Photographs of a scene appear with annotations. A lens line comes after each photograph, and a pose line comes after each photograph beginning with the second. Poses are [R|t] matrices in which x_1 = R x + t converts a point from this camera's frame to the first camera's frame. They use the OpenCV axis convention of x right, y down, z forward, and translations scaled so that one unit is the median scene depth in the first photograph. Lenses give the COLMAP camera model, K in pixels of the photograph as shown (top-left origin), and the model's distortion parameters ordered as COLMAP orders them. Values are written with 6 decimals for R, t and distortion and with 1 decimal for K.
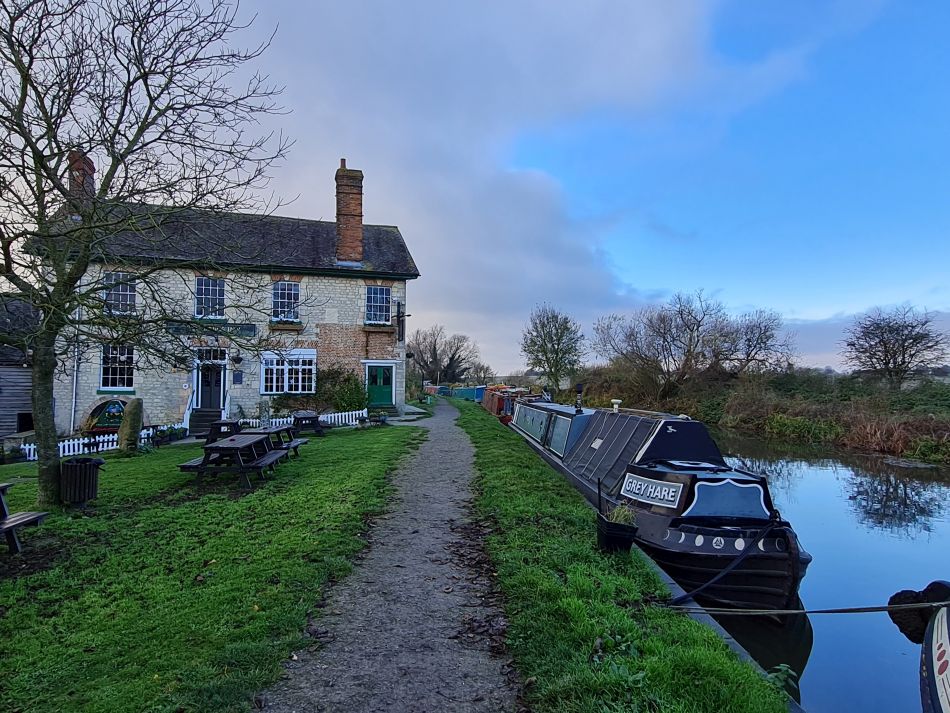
lens RADIAL K [[381.7, 0, 475.0], [0, 381.7, 356.5], [0, 0, 1]] dist [0.000428, 0.000062]
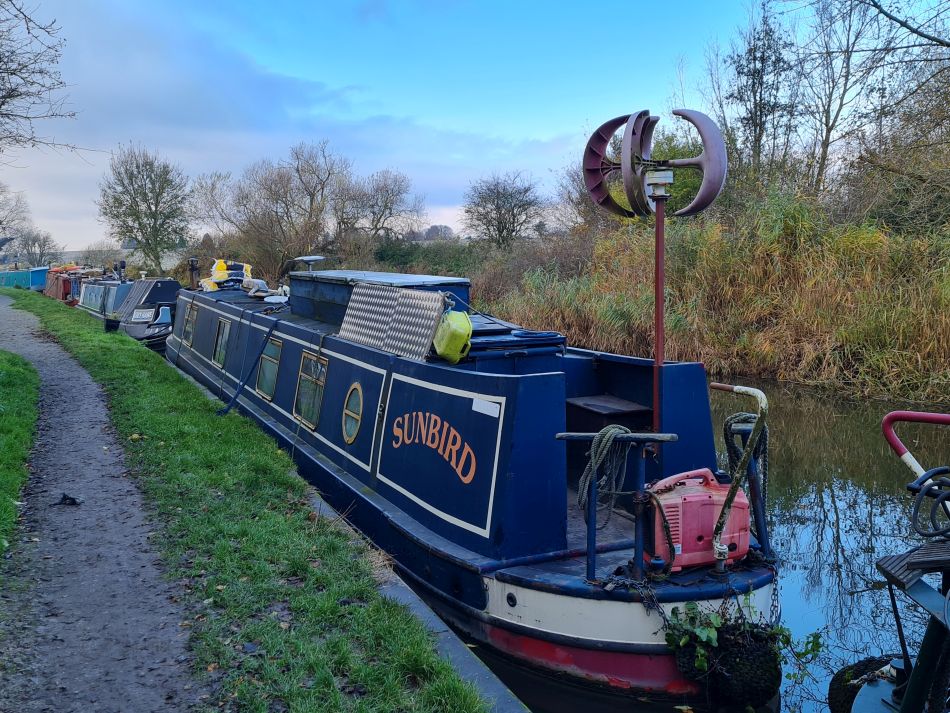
lens RADIAL K [[727.1, 0, 403.5], [0, 727.1, 332.7], [0, 0, 1]] dist [0.005044, -0.002078]
pose [[0.884176, -0.076064, 0.460920, -0.013047], [-0.003525, 0.985541, 0.169403, -0.028878], [-0.467141, -0.151407, 0.871123, -0.416351]]
